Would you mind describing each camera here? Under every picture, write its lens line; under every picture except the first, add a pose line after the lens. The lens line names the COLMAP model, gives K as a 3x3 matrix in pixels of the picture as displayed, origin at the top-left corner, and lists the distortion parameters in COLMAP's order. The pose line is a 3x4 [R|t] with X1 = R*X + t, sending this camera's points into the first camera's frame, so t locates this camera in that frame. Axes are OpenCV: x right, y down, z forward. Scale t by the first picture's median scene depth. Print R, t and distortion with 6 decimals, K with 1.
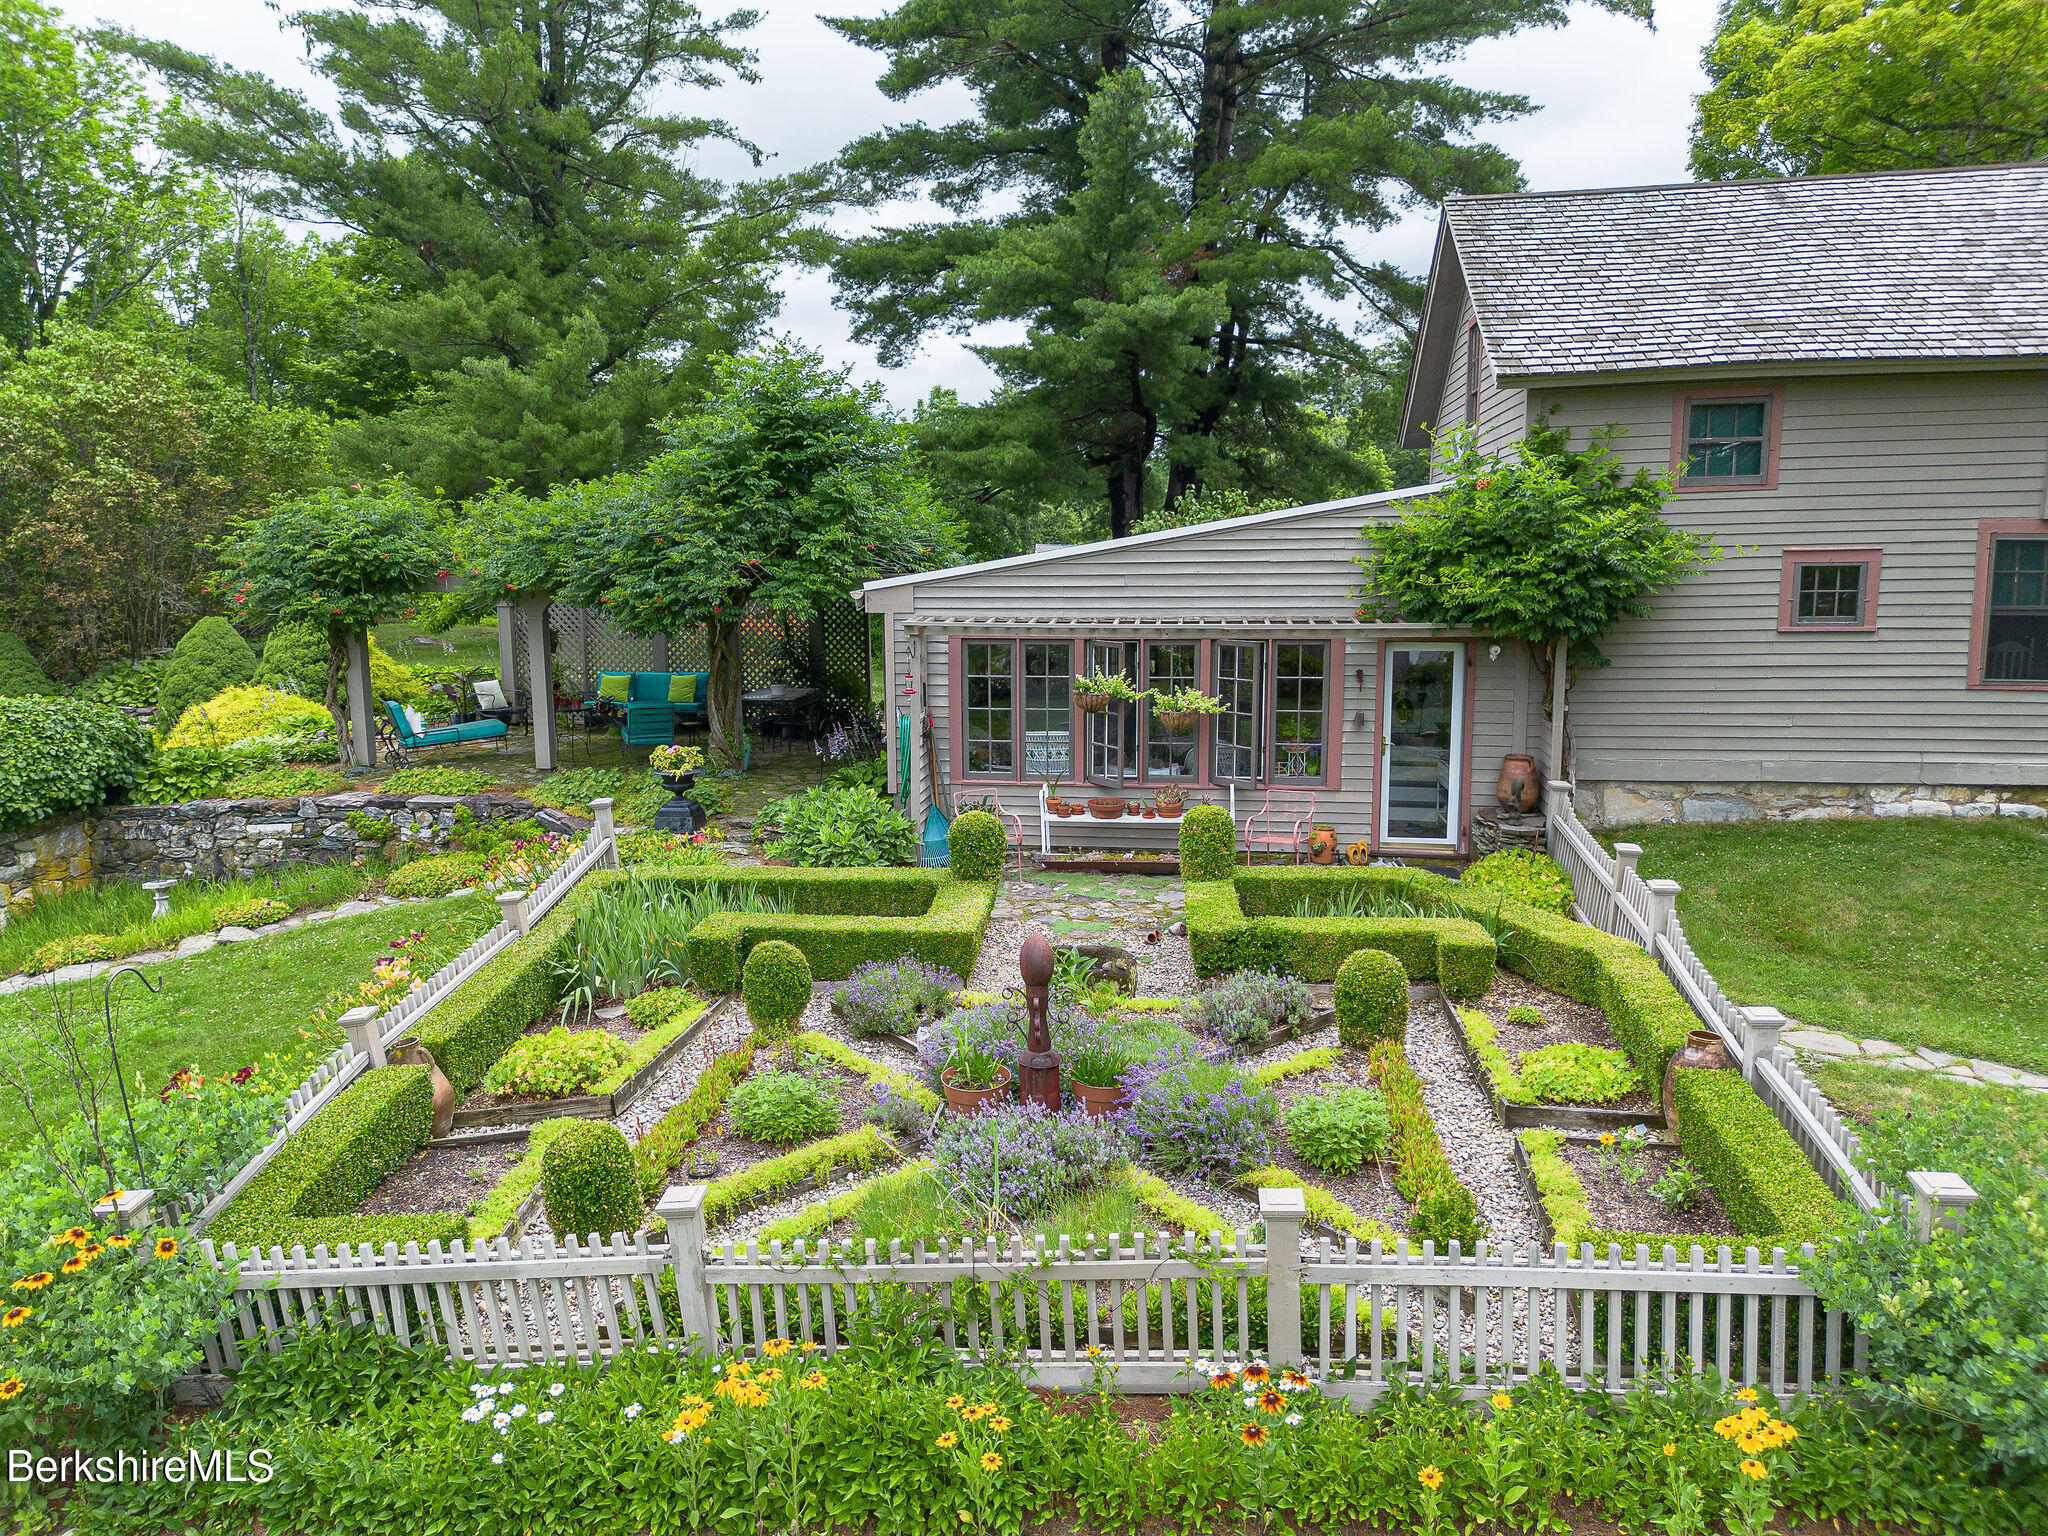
lens RADIAL K [[1455.3, 0, 1024.0], [0, 1455.3, 768.0], [0, 0, 1]] dist [0.068277, -0.072866]
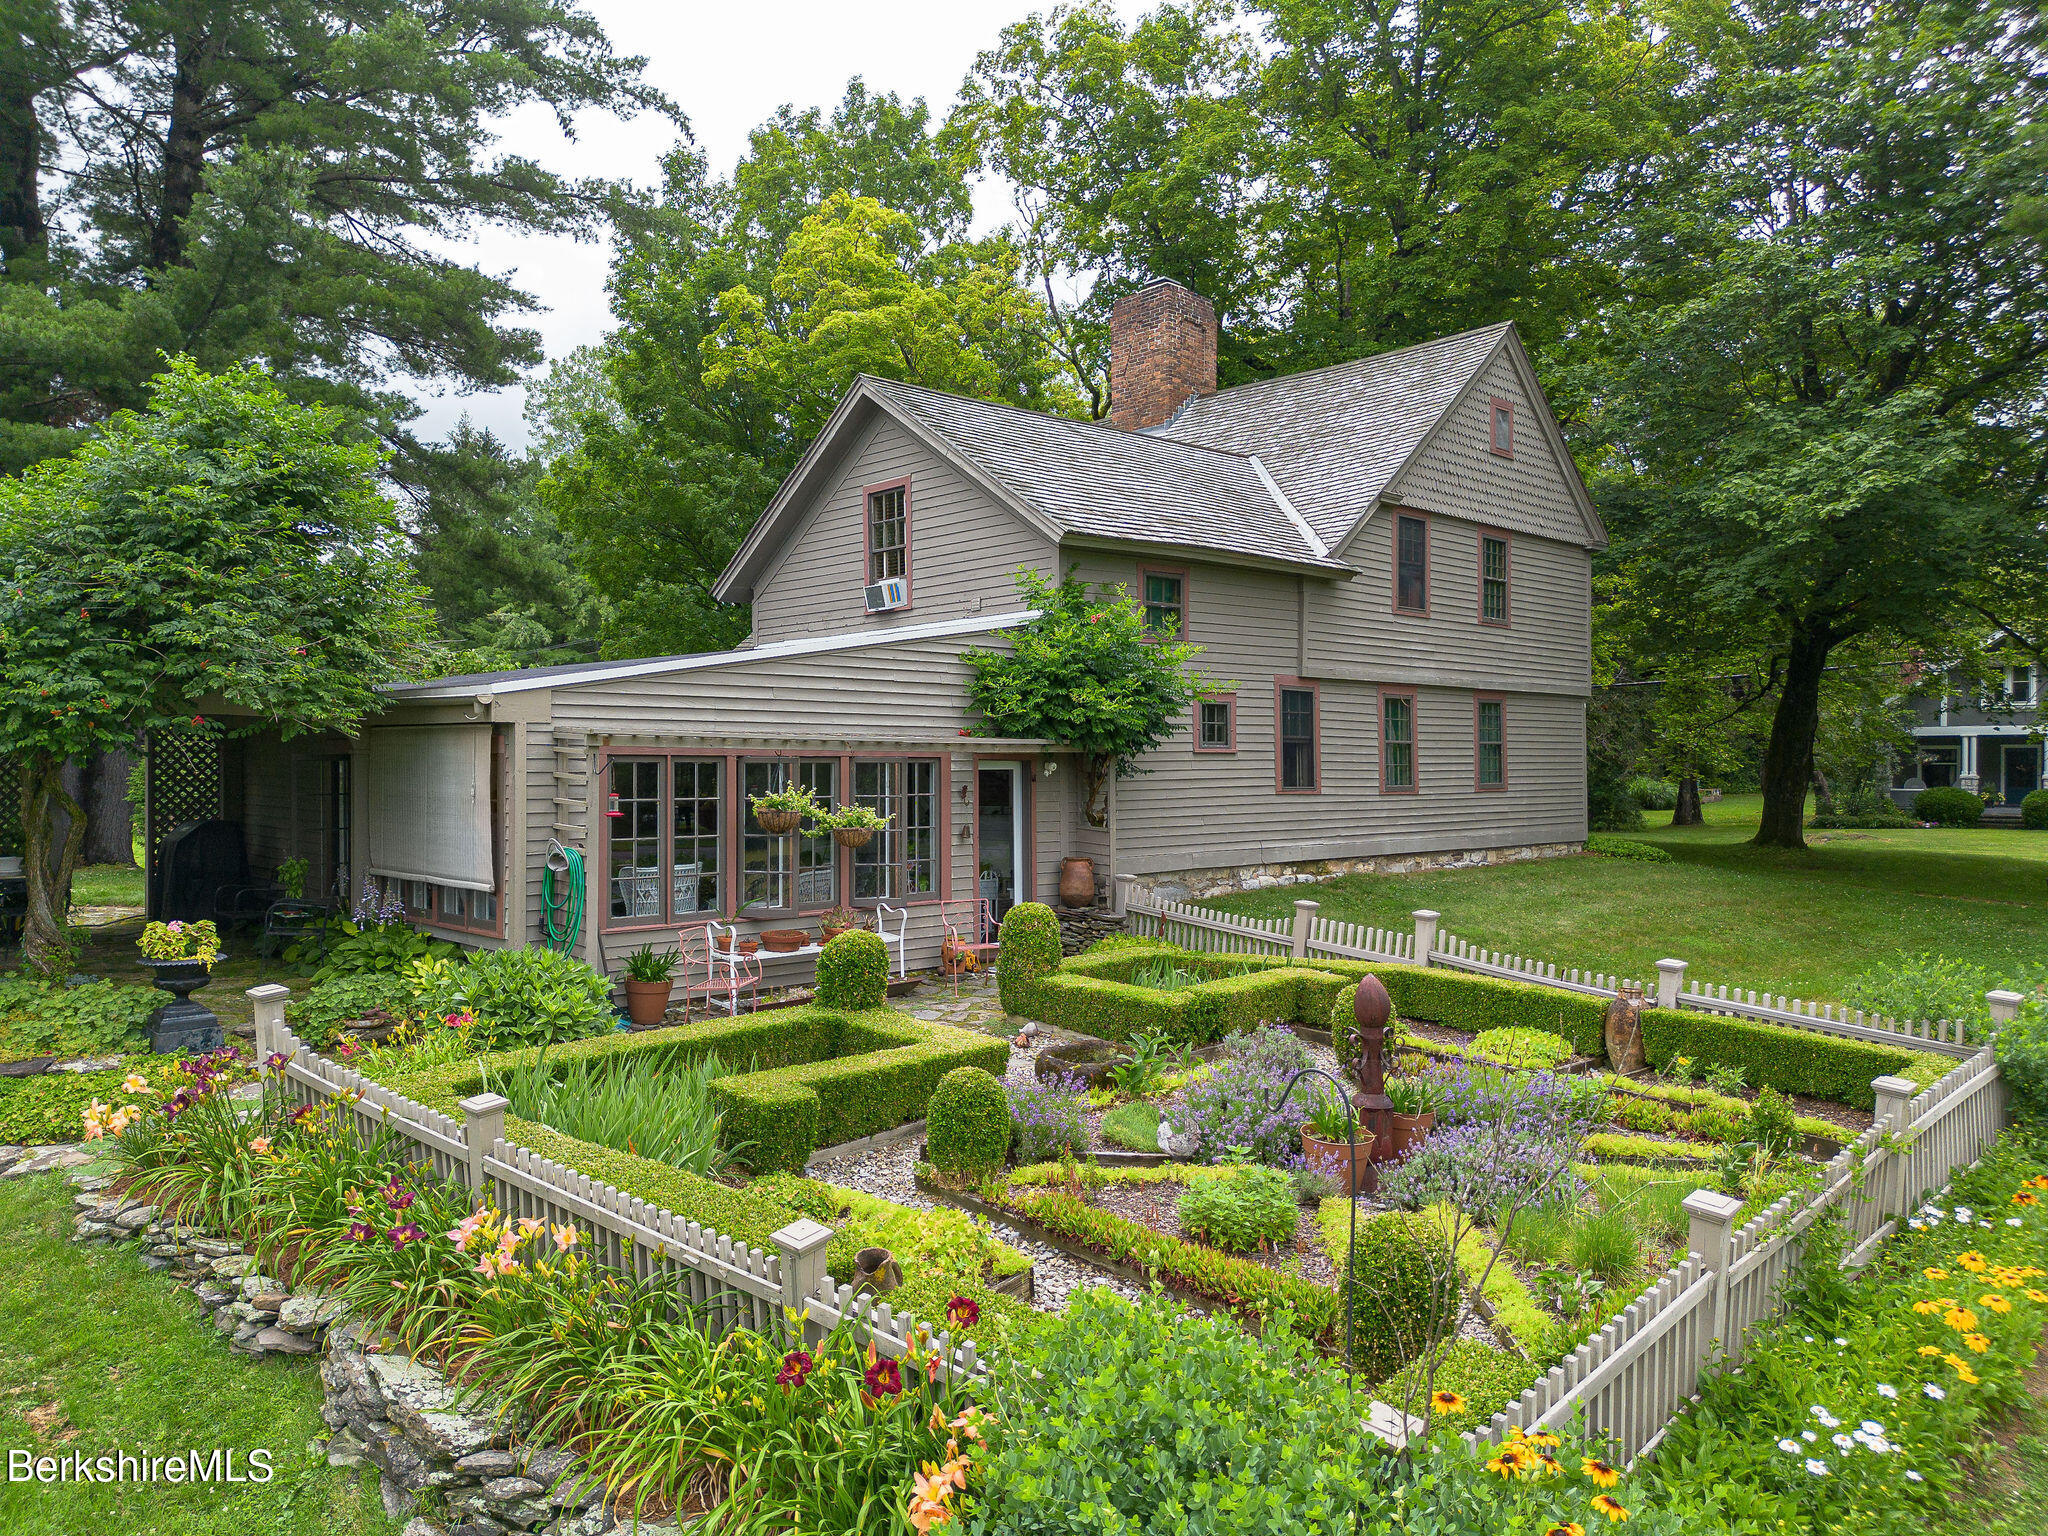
lens RADIAL K [[1455.3, 0, 1024.0], [0, 1455.3, 768.0], [0, 0, 1]] dist [0.068277, -0.072866]
pose [[0.621535, 0.003399, 0.783379, -0.481258], [0.112247, 0.989286, -0.093350, 0.019806], [-0.775303, 0.145953, 0.614494, 0.266738]]
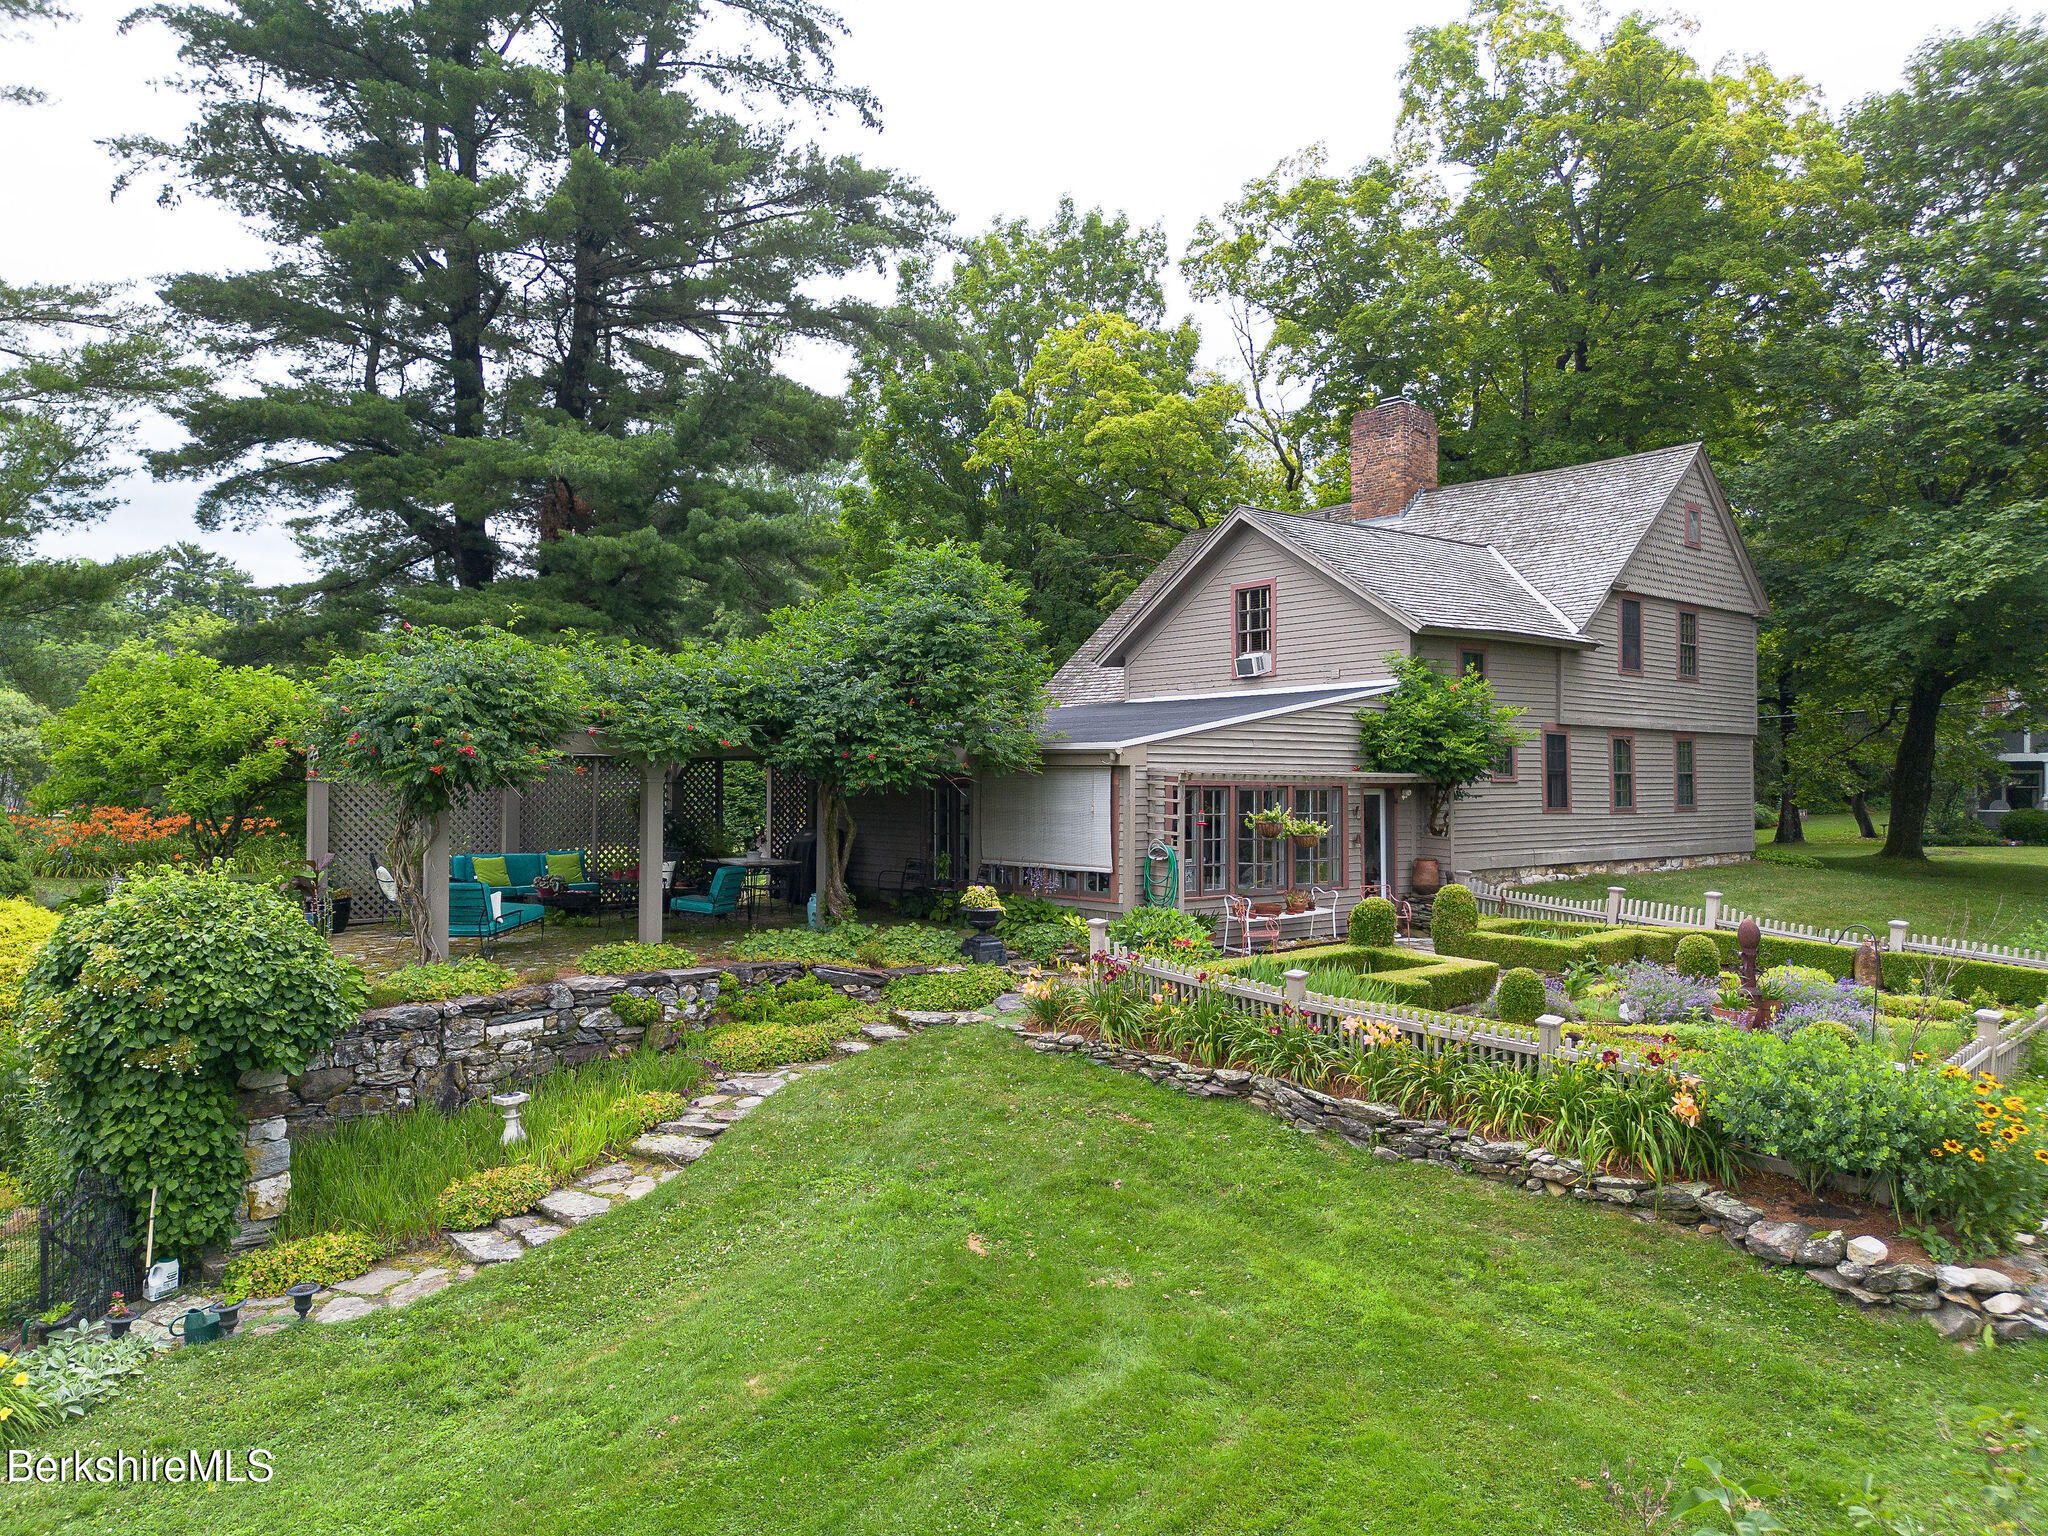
lens RADIAL K [[1455.3, 0, 1024.0], [0, 1455.3, 768.0], [0, 0, 1]] dist [0.068277, -0.072866]
pose [[0.645661, 0.014347, 0.763489, -0.965453], [0.107272, 0.988205, -0.109287, 0.018110], [-0.756052, 0.152464, 0.636506, 0.249340]]
